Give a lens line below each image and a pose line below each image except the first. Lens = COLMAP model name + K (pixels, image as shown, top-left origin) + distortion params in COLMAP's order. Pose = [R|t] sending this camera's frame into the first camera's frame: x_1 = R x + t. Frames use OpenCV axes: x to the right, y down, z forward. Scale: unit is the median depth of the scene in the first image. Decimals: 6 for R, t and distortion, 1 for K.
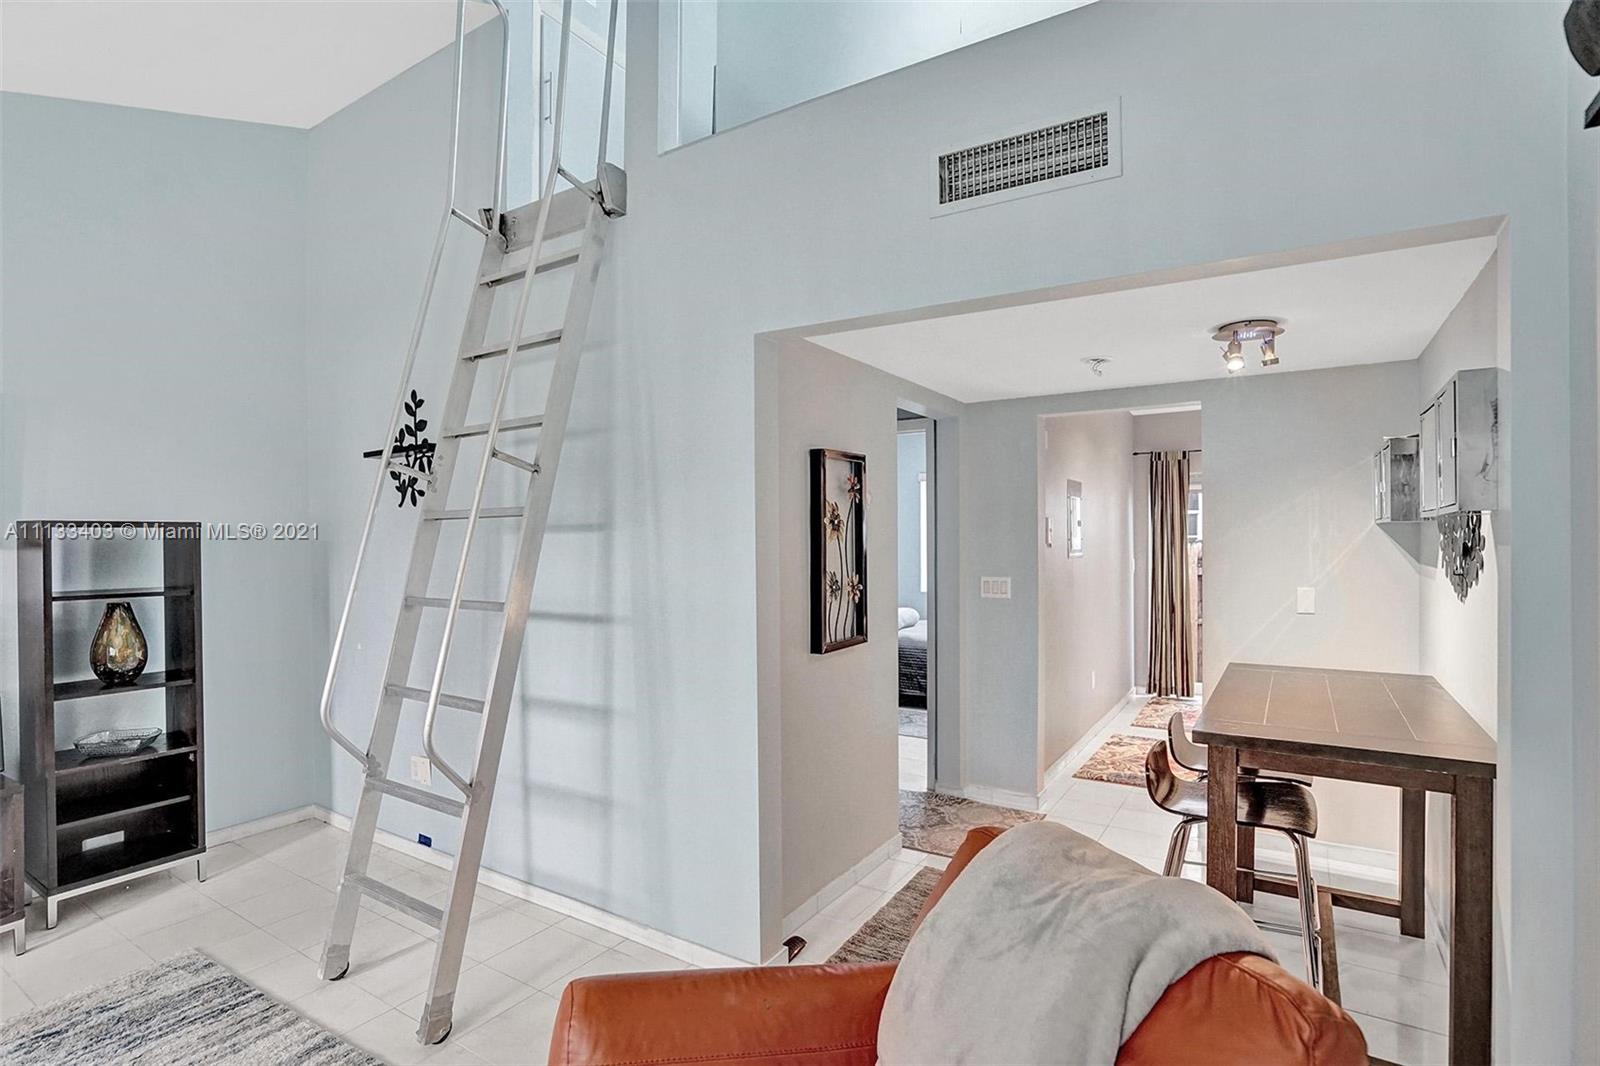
lens RADIAL K [[759.7, 0, 827.8], [0, 759.7, 554.1], [0, 0, 1]] dist [-0.000317, 0.005313]
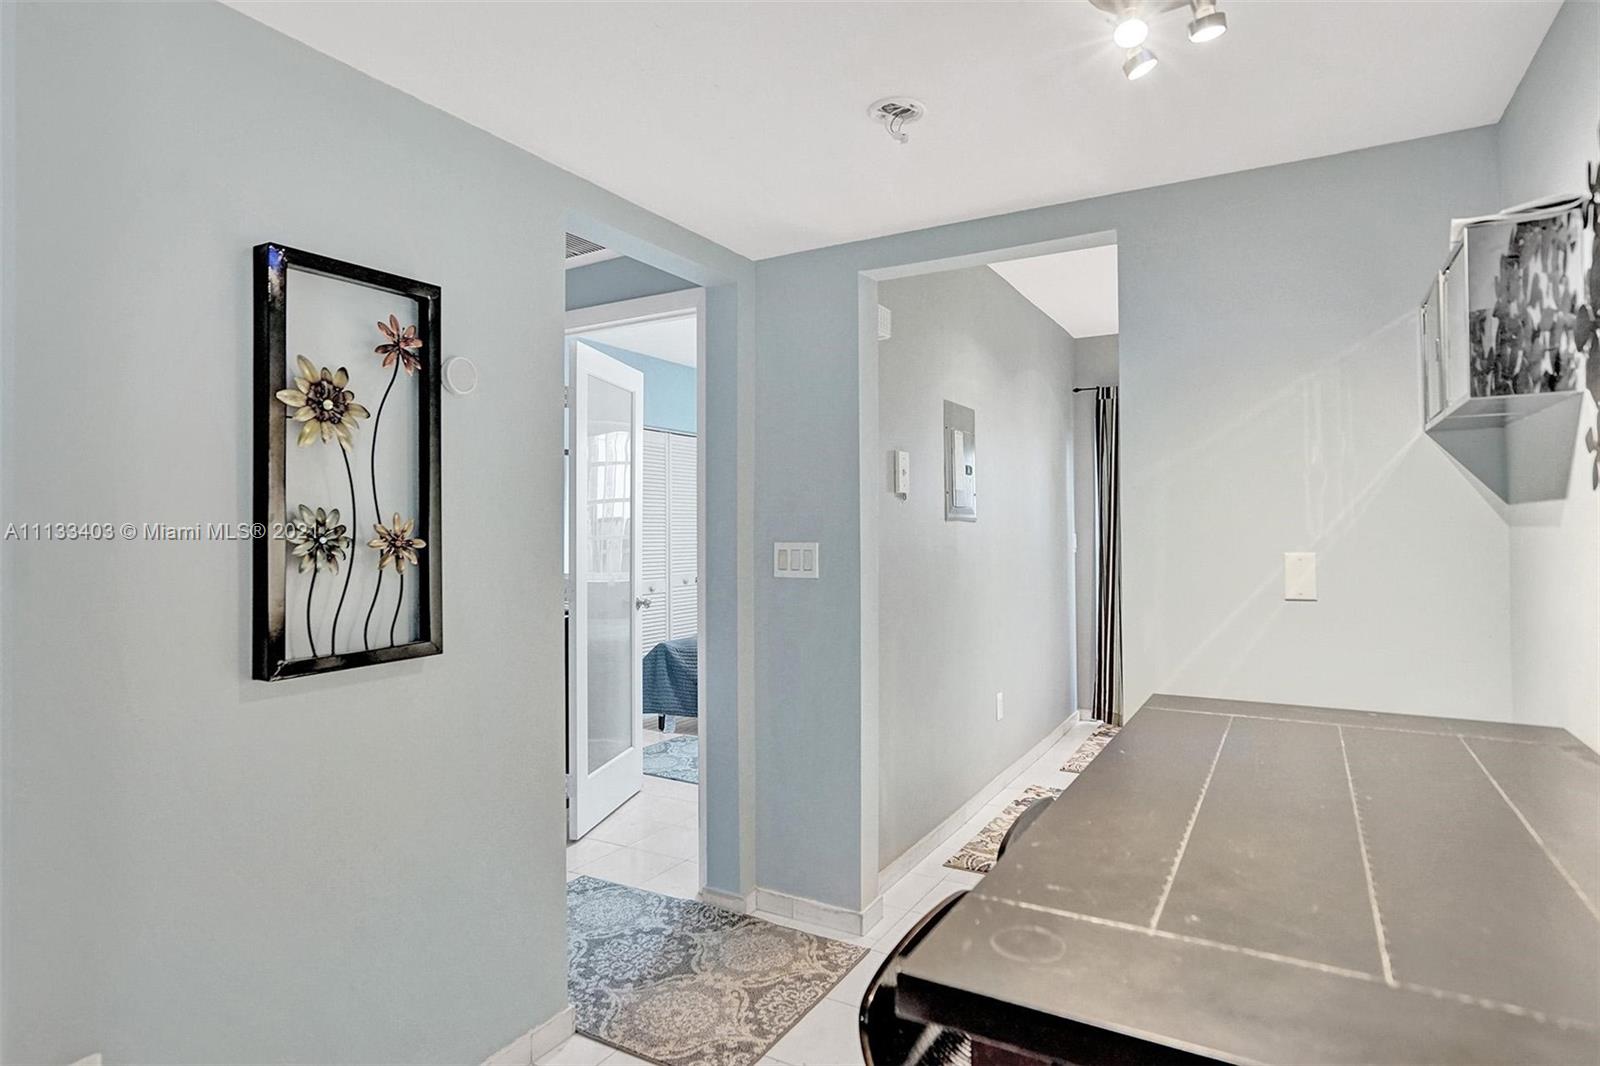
lens RADIAL K [[851.8, 0, 808.3], [0, 851.8, 524.2], [0, 0, 1]] dist [-0.008484, -0.000081]
pose [[0.999602, 0.003445, 0.027994, 0.278503], [-0.002709, 0.999651, -0.026289, 0.043537], [-0.028075, 0.026202, 0.999262, 0.430301]]
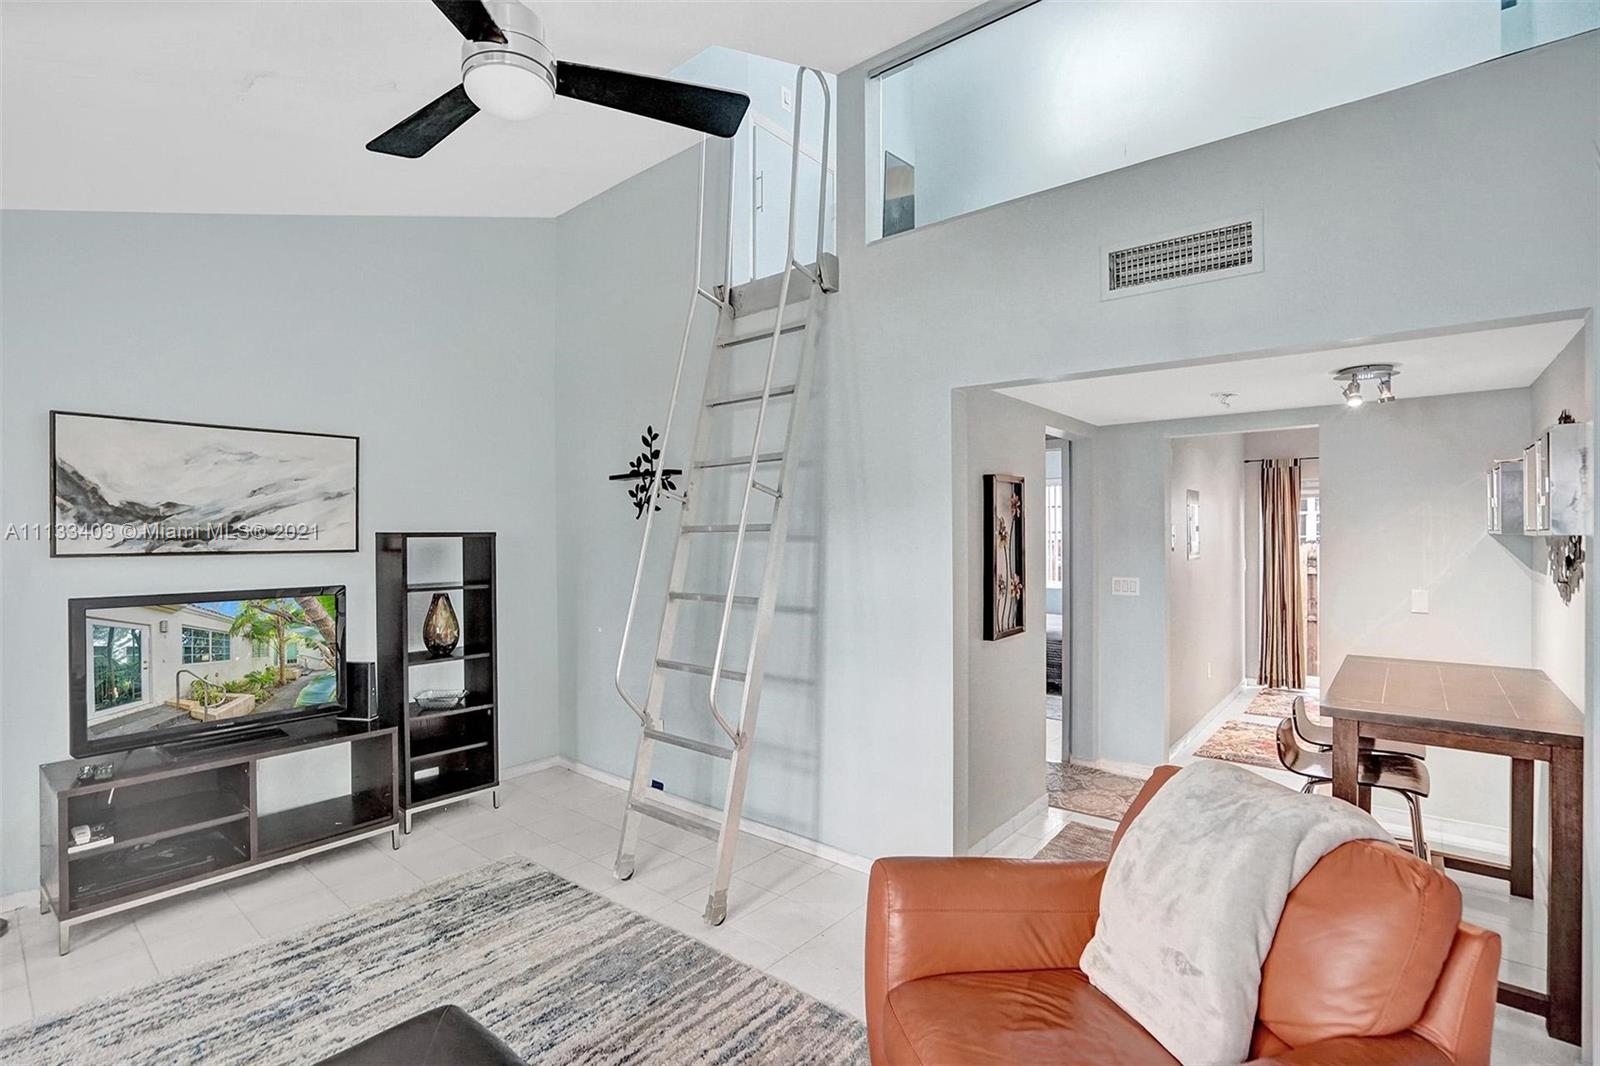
lens RADIAL K [[723.6, 0, 840.3], [0, 723.6, 548.1], [0, 0, 1]] dist [0.005544, 0.003358]
pose [[0.993749, 0.002576, -0.111604, -0.113008], [-0.002642, 0.999996, -0.000446, -0.016551], [0.111602, 0.000738, 0.993753, -0.180562]]
